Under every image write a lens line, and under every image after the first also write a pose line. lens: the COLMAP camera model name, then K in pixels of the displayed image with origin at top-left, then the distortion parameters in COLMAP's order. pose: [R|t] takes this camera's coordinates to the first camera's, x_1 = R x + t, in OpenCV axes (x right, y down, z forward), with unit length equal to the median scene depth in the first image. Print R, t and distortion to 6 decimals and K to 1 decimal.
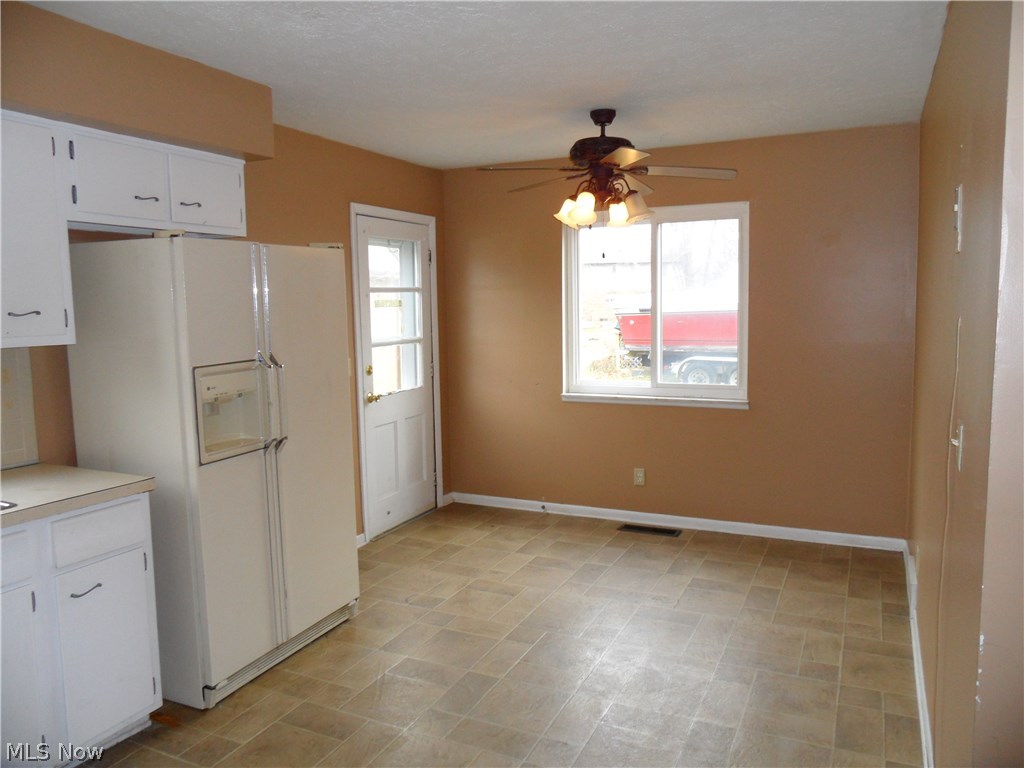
lens RADIAL K [[753.9, 0, 514.2], [0, 753.9, 384.7], [0, 0, 1]] dist [-0.007690, -0.005660]
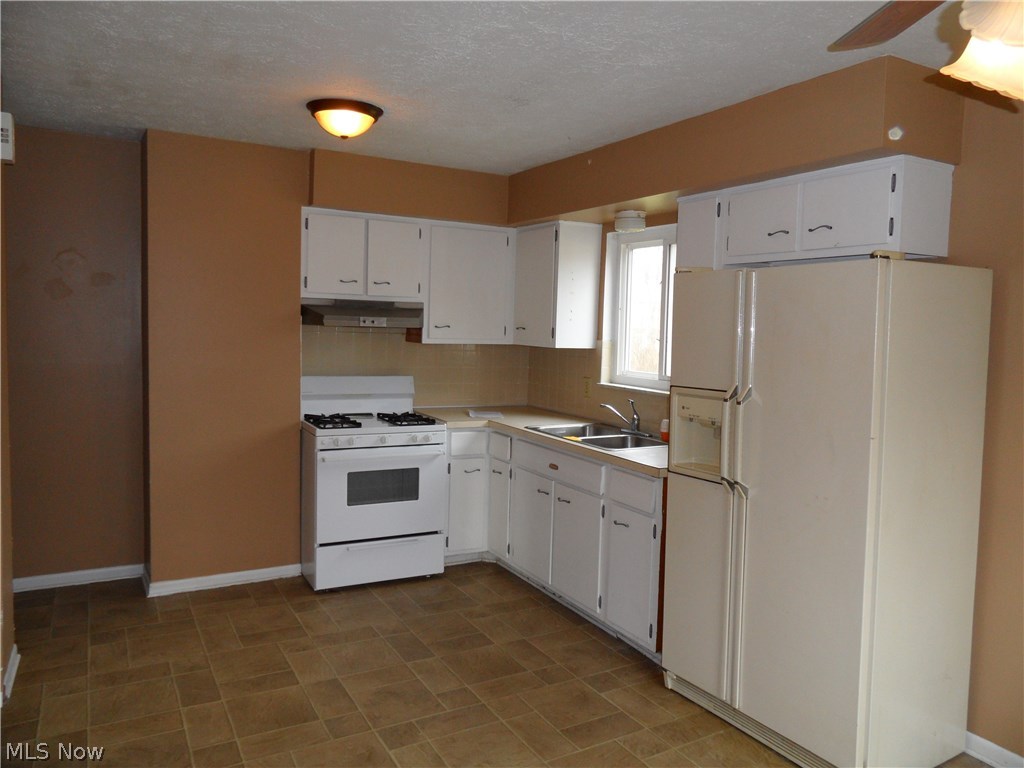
lens RADIAL K [[753.9, 0, 510.3], [0, 753.9, 377.3], [0, 0, 1]] dist [-0.007690, -0.005660]
pose [[-0.581304, 0.039088, -0.812747, 0.615101], [-0.115614, 0.984744, 0.130051, -0.145057], [0.805431, 0.169564, -0.567916, 1.326187]]
